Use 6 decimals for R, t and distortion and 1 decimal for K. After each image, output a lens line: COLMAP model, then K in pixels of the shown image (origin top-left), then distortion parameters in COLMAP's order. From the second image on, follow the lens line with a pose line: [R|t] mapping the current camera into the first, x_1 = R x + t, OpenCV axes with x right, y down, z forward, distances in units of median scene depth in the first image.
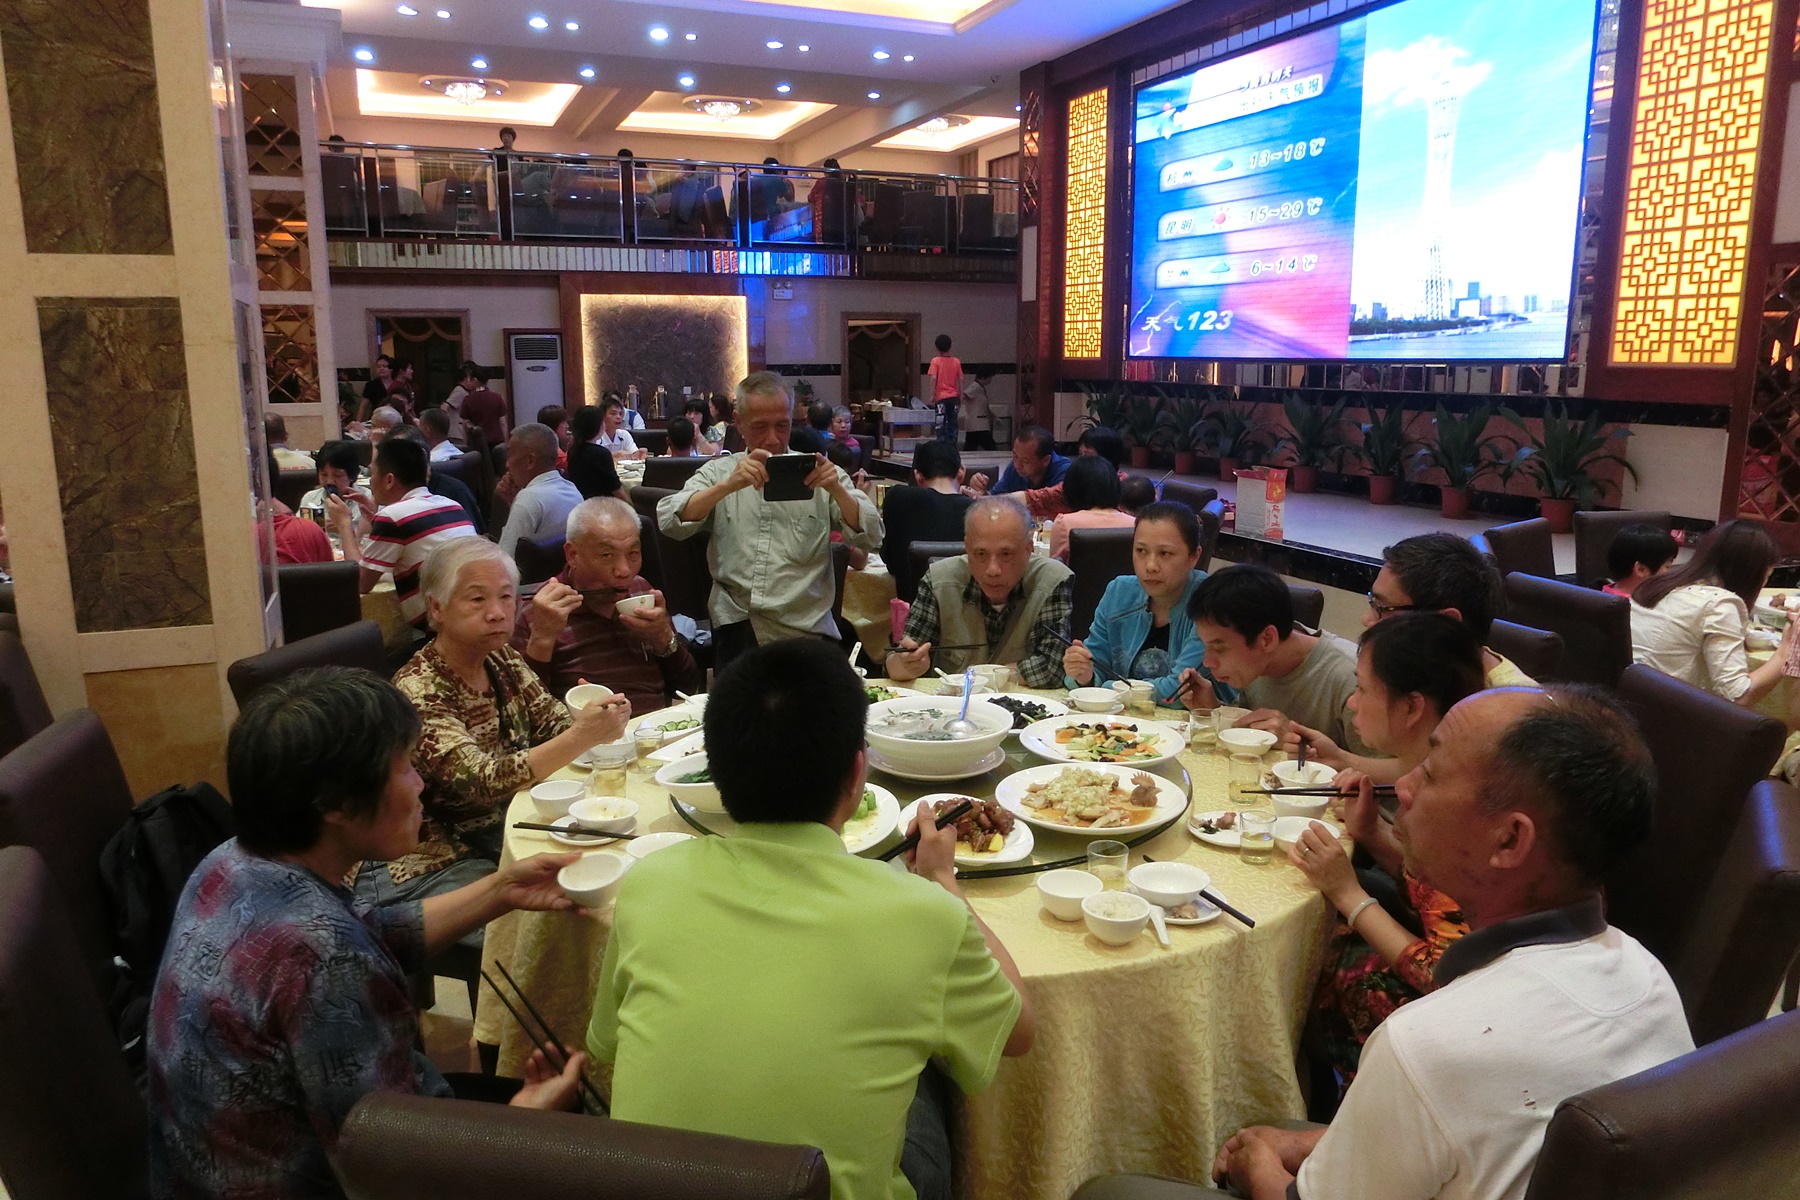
lens RADIAL K [[1236.6, 0, 897.0], [0, 1236.6, 606.2], [0, 0, 1]] dist [-0.049607, 0.020317]
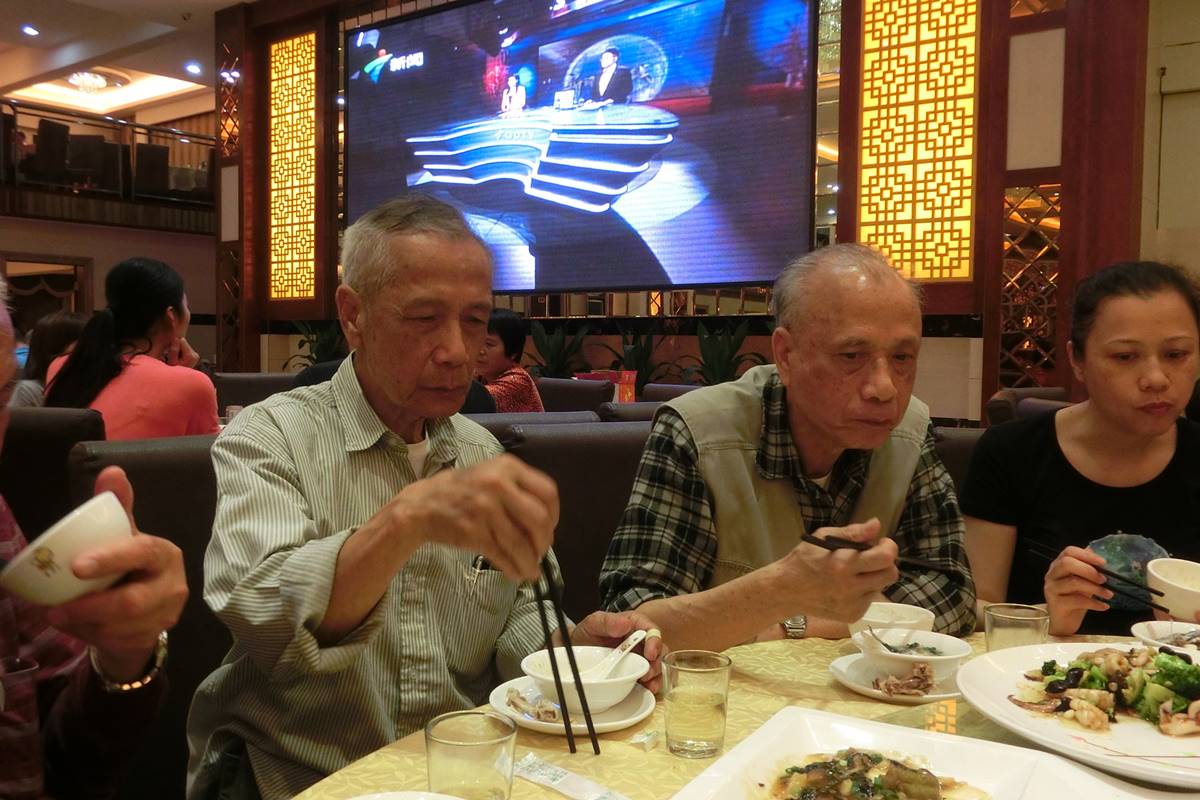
lens RADIAL K [[1082.5, 0, 632.3], [0, 1082.5, 403.2], [0, 0, 1]] dist [-0.029674, 0.032962]
pose [[0.870296, -0.016365, 0.492257, -0.056400], [0.083345, 0.989928, -0.114441, 0.003768], [-0.485426, 0.140625, 0.862894, 0.195898]]
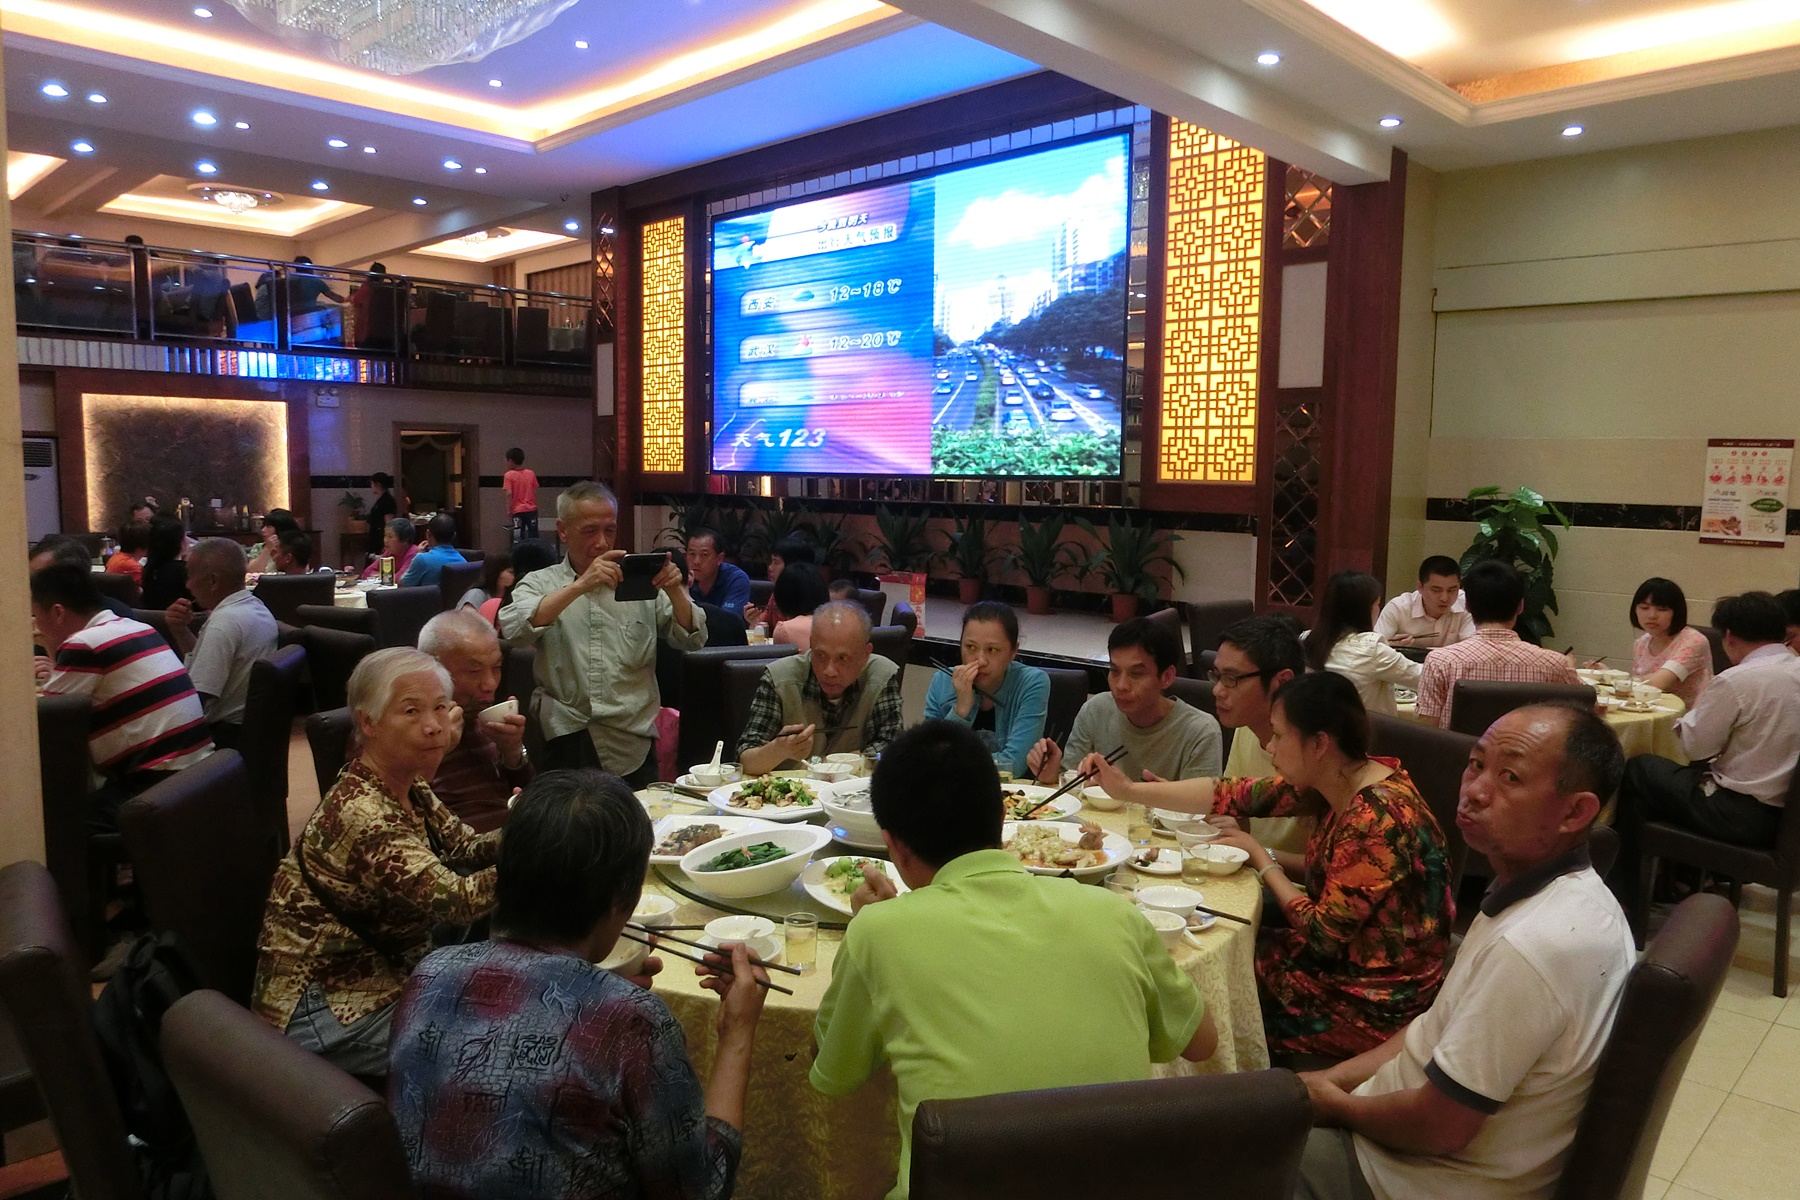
lens RADIAL K [[1236.6, 0, 909.4], [0, 1236.6, 606.2], [0, 0, 1]] dist [-0.049607, 0.020317]
pose [[0.923509, -0.027888, 0.382561, -0.080033], [0.062146, 0.995055, -0.077484, 0.001847], [-0.378509, 0.095332, 0.920675, -0.010346]]
